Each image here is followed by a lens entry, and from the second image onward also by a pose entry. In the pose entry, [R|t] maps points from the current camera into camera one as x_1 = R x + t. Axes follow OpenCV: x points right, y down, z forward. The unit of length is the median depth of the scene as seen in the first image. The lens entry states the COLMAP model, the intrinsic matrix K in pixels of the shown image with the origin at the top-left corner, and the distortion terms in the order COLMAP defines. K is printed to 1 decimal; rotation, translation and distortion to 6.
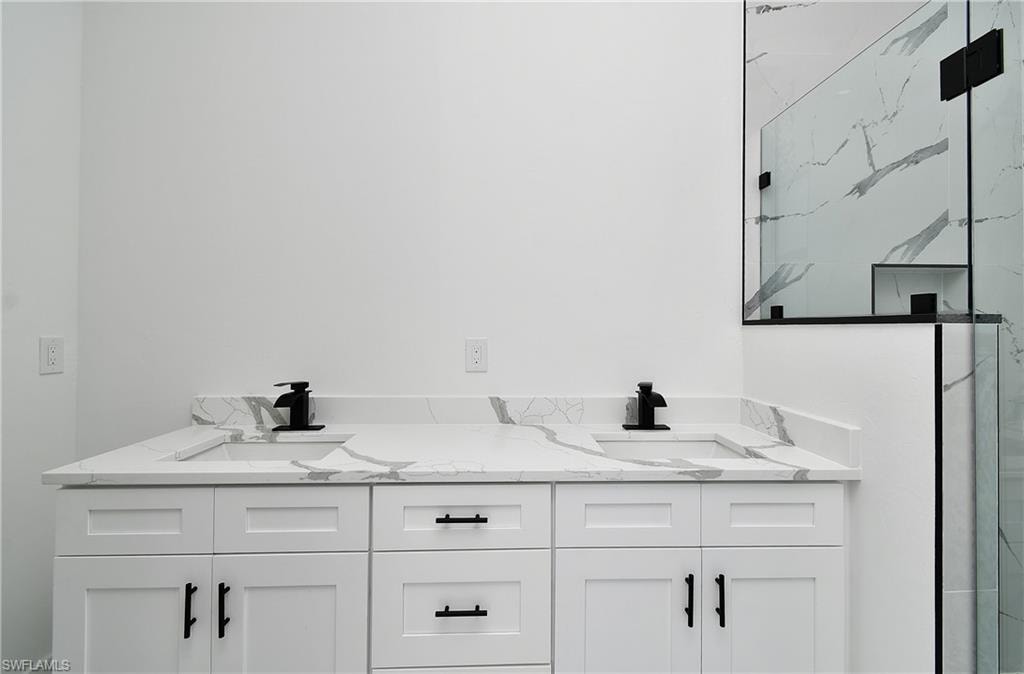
lens RADIAL K [[445.7, 0, 525.5], [0, 445.7, 323.0], [0, 0, 1]] dist [0.002892, 0.000094]
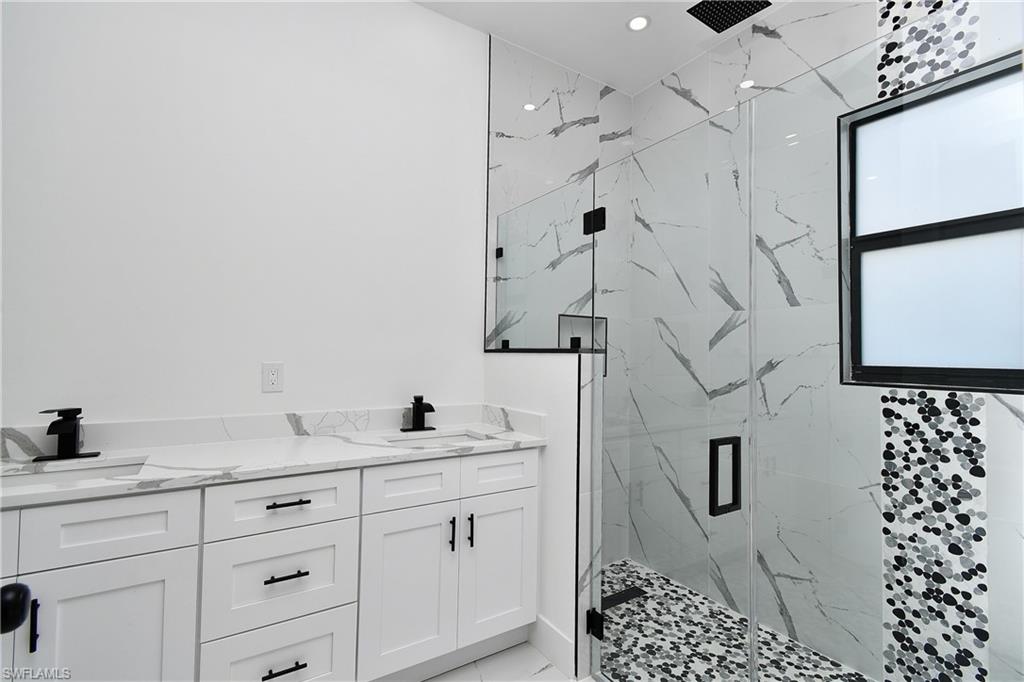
lens RADIAL K [[460.3, 0, 512.0], [0, 460.3, 341.0], [0, 0, 1]] dist [0.003969, -0.004375]
pose [[0.862927, 0.021299, 0.504879, -0.204178], [-0.014679, 0.999746, -0.017086, -0.009943], [-0.505115, 0.007333, 0.863021, -0.356105]]
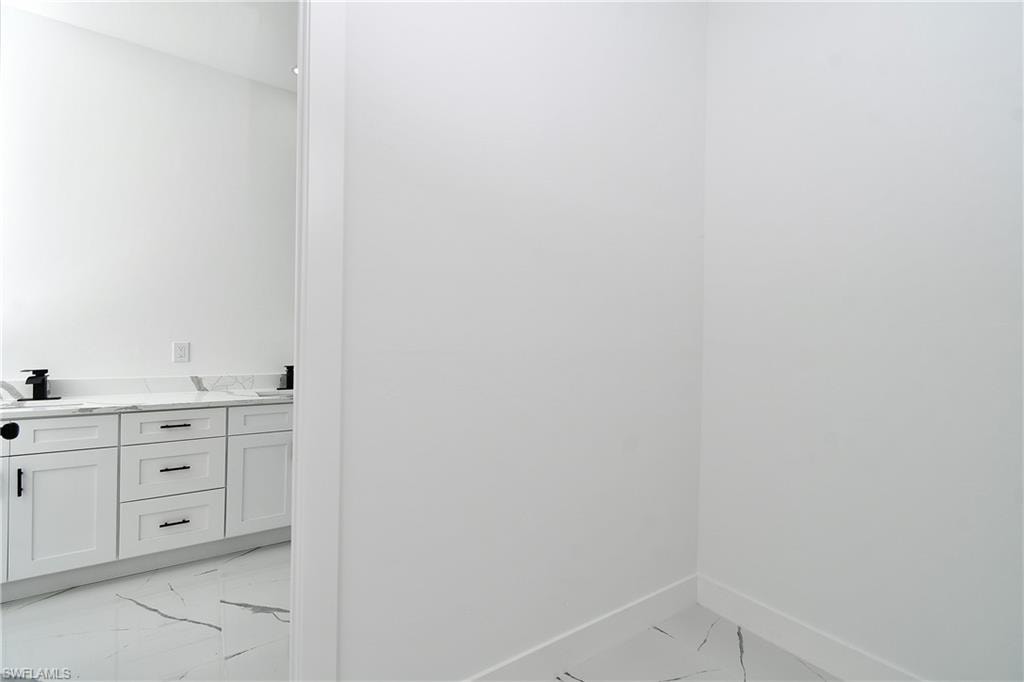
lens RADIAL K [[447.8, 0, 516.0], [0, 447.8, 341.4], [0, 0, 1]] dist [0.011116, -0.007283]
pose [[0.846946, 0.008297, 0.531615, 0.068180], [-0.018910, 0.999716, 0.014525, -0.020697], [-0.531343, -0.022355, 0.846862, -1.289803]]
